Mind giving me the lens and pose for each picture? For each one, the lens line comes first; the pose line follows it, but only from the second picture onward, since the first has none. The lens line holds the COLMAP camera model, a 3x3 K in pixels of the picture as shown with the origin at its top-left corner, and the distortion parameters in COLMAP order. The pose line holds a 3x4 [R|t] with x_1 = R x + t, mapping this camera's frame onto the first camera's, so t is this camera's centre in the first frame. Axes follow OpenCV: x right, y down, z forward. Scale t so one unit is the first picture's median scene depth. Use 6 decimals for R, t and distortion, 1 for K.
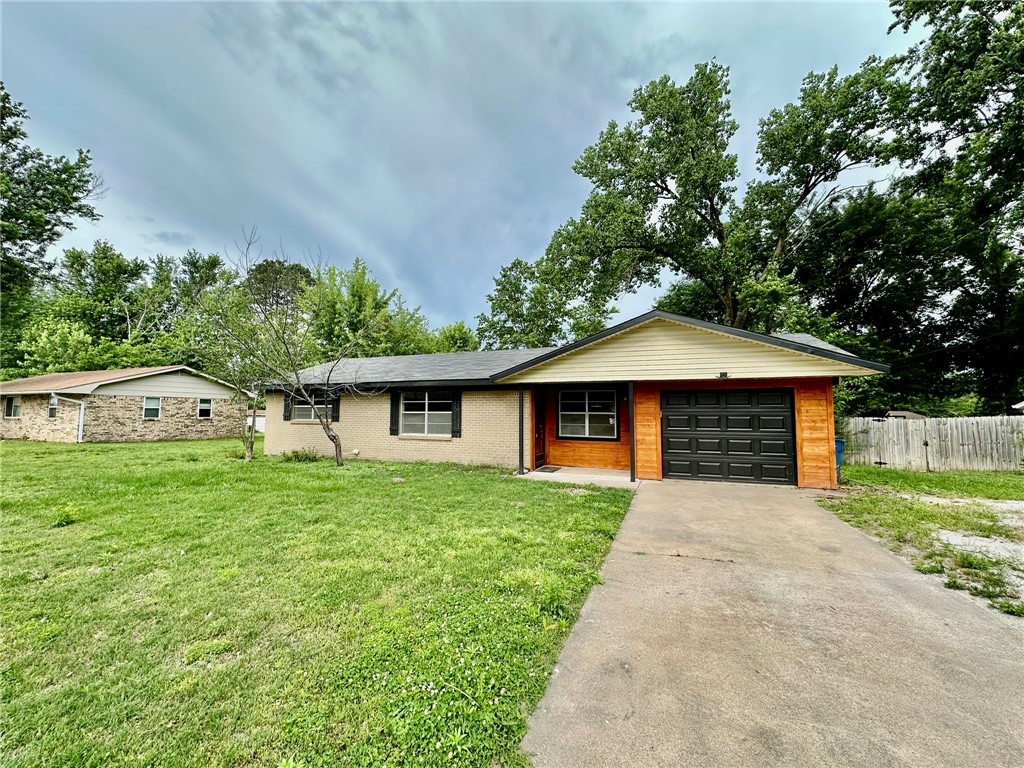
lens RADIAL K [[407.0, 0, 513.9], [0, 407.0, 387.4], [0, 0, 1]] dist [-0.002874, 0.000901]
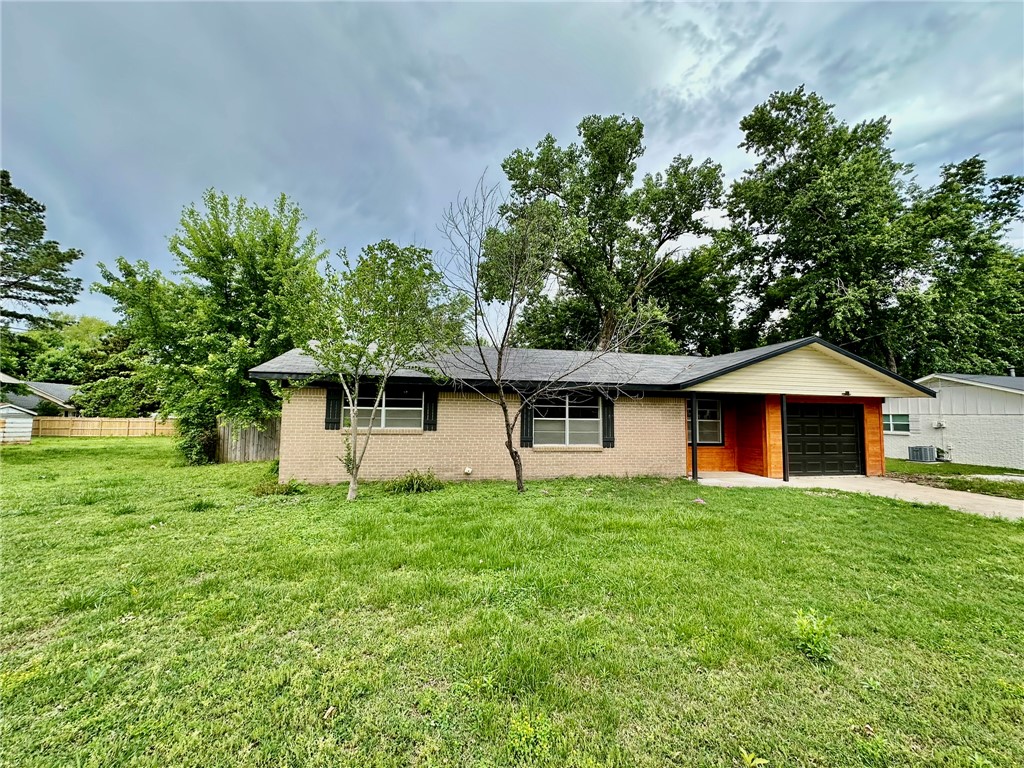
lens RADIAL K [[407.0, 0, 512.9], [0, 407.0, 379.9], [0, 0, 1]] dist [-0.002874, 0.000901]
pose [[0.845882, 0.050858, 0.530940, -0.773228], [-0.046409, 0.998686, -0.021725, 0.003073], [-0.531348, -0.006264, 0.847131, 0.338324]]
